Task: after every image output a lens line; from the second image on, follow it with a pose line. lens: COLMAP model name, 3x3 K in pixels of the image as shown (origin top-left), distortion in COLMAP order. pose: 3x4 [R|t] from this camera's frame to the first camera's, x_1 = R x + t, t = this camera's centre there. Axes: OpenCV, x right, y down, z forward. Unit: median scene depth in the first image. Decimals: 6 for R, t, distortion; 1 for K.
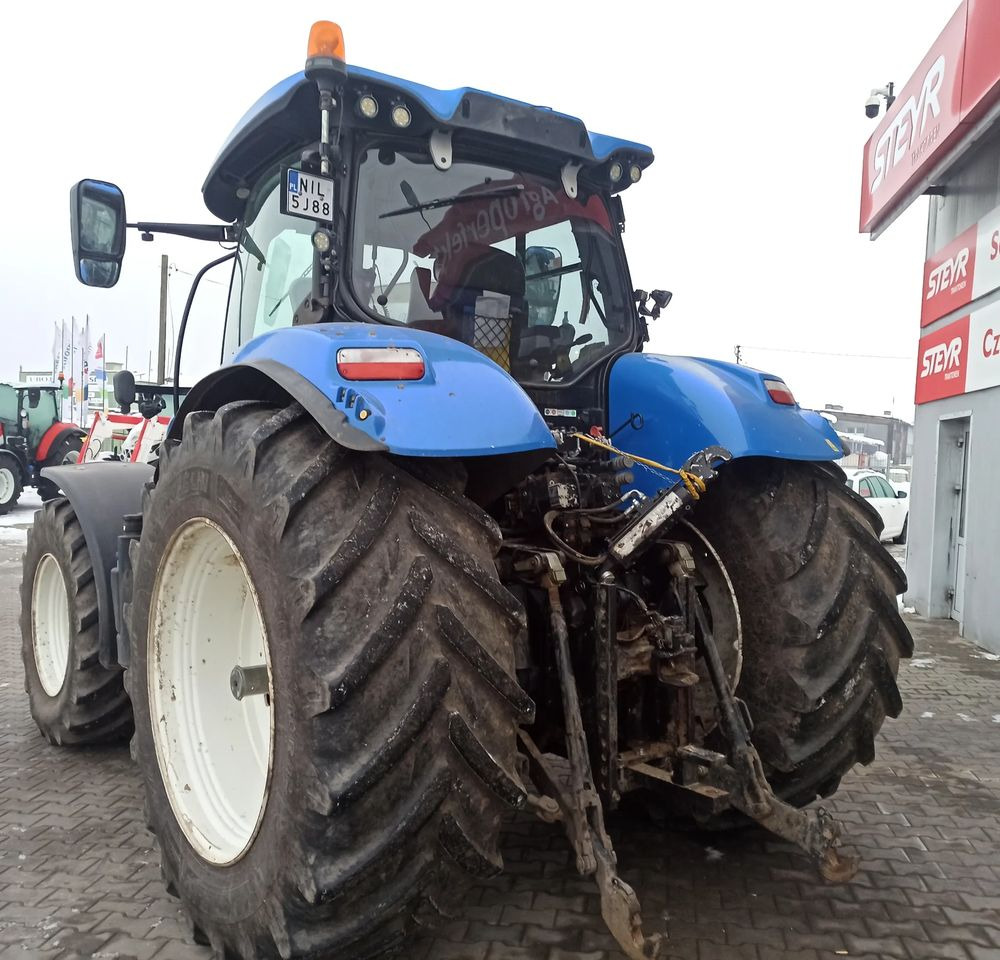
lens RADIAL K [[973.0, 0, 500.0], [0, 973.0, 480.0], [0, 0, 1]] dist [0.099426, -0.112522]
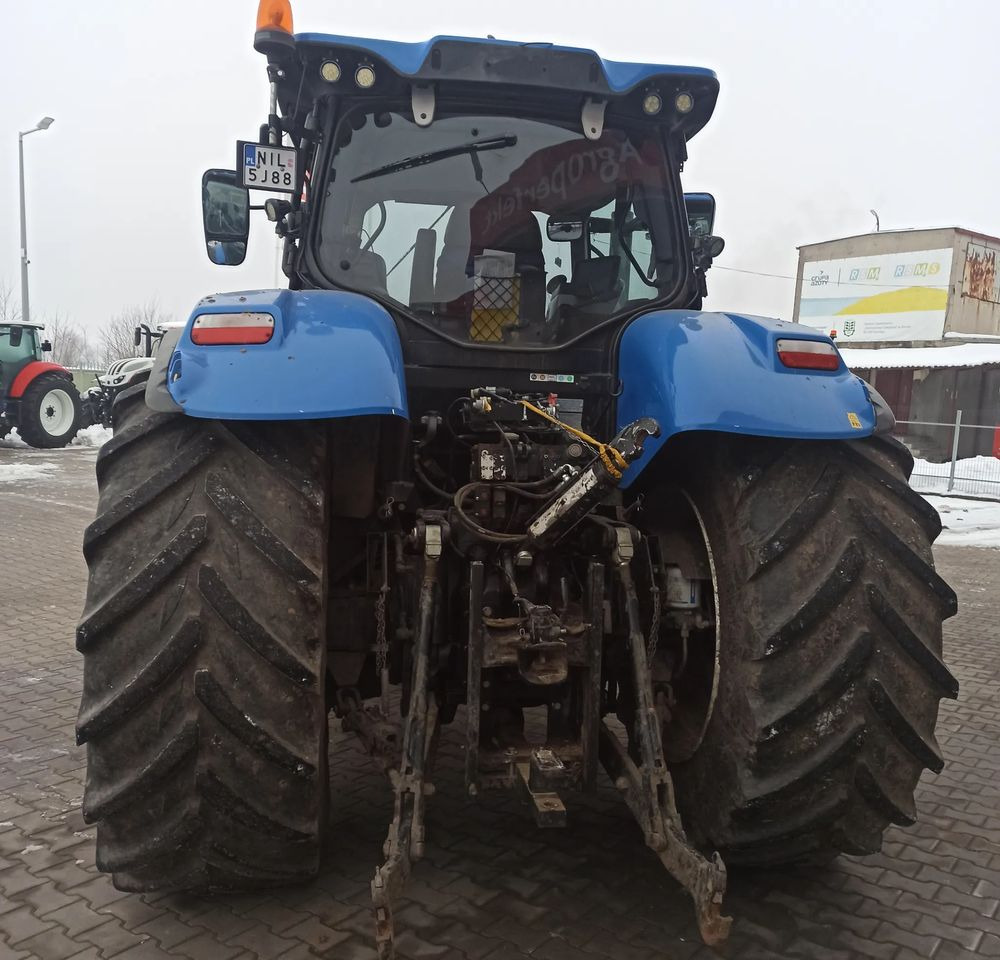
lens RADIAL K [[973.0, 0, 500.0], [0, 973.0, 480.0], [0, 0, 1]] dist [0.099426, -0.112522]
pose [[0.883630, 0.053319, -0.465140, 0.519560], [-0.037176, 0.998348, 0.043816, -0.012854], [0.466708, -0.021425, 0.884152, 0.179894]]
